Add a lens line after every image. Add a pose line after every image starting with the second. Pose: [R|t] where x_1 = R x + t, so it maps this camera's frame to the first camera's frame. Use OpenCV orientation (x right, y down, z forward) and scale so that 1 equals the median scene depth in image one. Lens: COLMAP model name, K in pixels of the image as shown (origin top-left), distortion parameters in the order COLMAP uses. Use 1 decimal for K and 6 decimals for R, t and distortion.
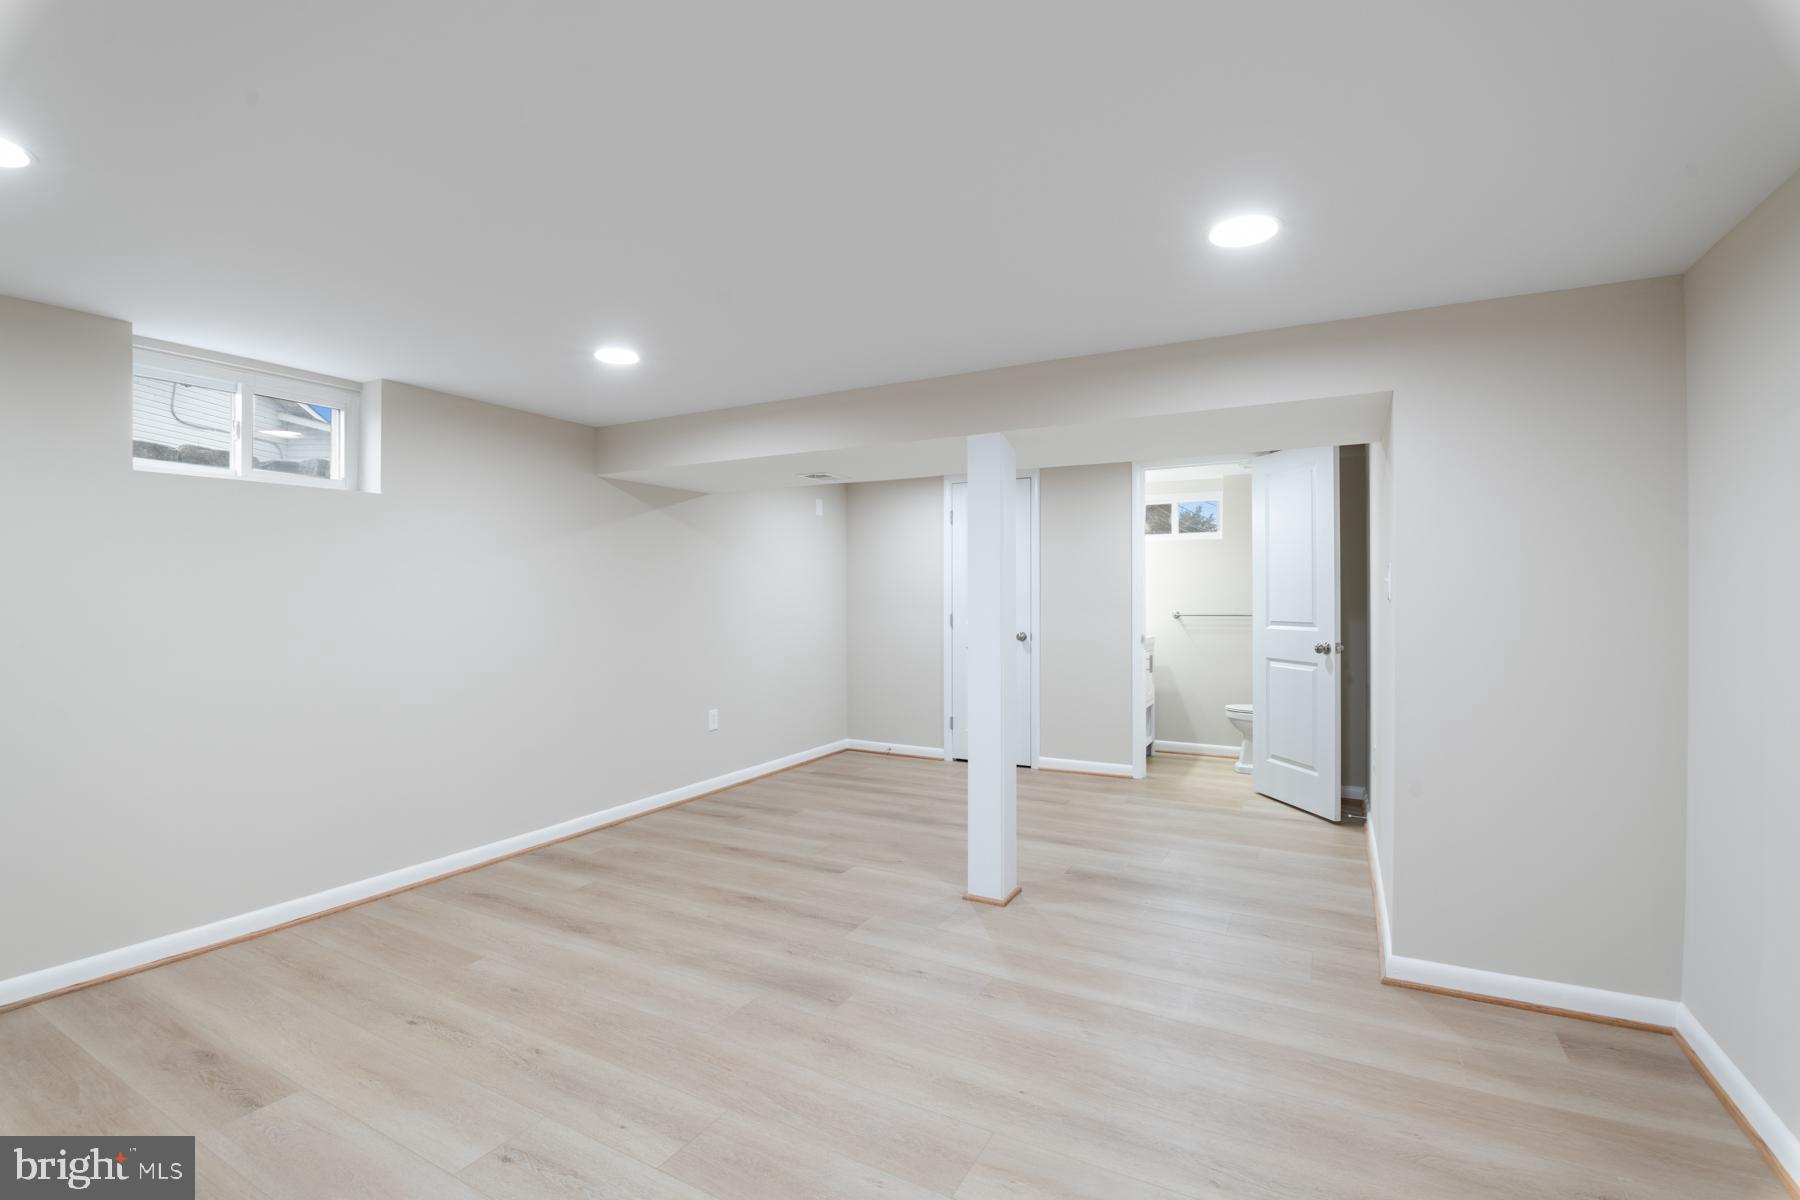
lens RADIAL K [[810.5, 0, 901.5], [0, 810.5, 589.3], [0, 0, 1]] dist [-0.022469, -0.000173]
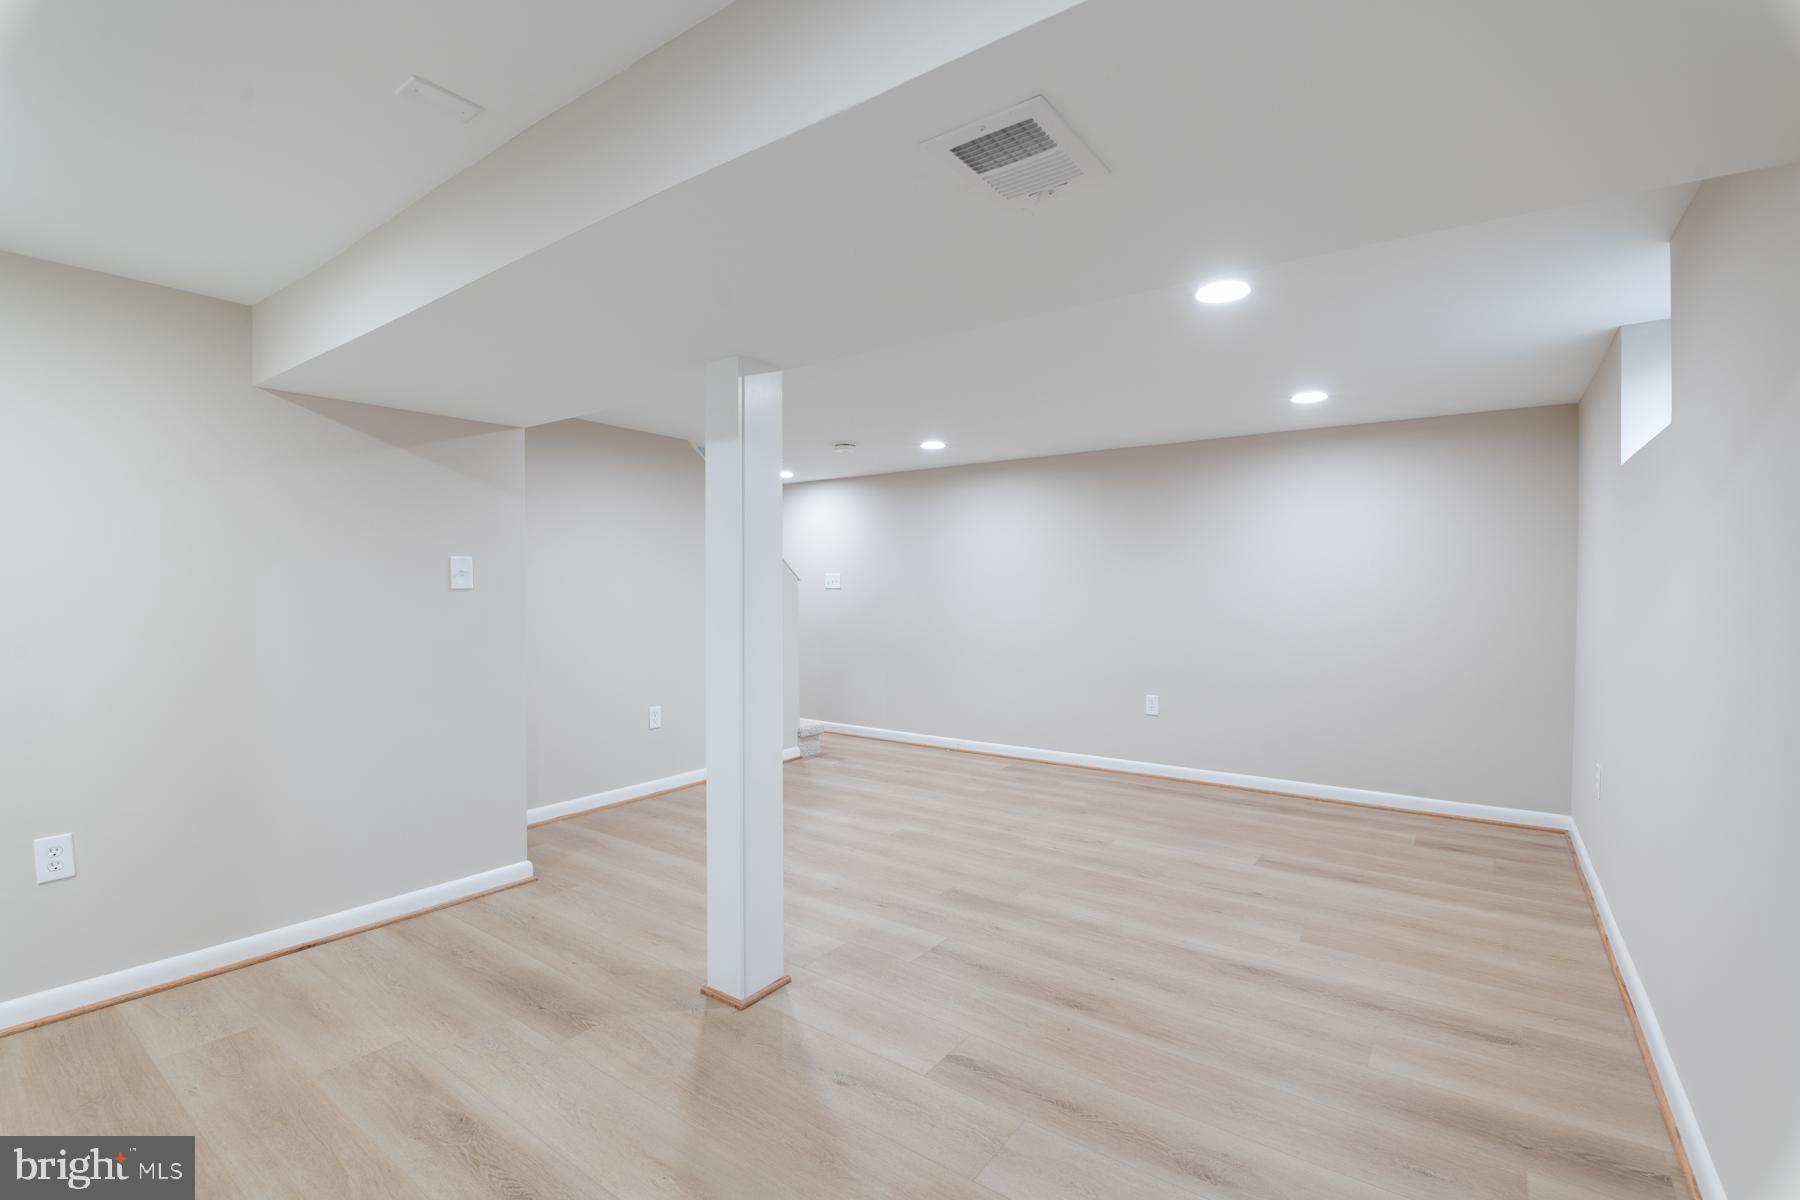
lens RADIAL K [[810.5, 0, 901.5], [0, 810.5, 589.3], [0, 0, 1]] dist [-0.022469, -0.000173]
pose [[-0.992040, -0.000986, 0.125918, -0.144244], [-0.001502, 0.999991, -0.004001, 0.018104], [-0.125913, -0.004158, -0.992033, 2.032613]]
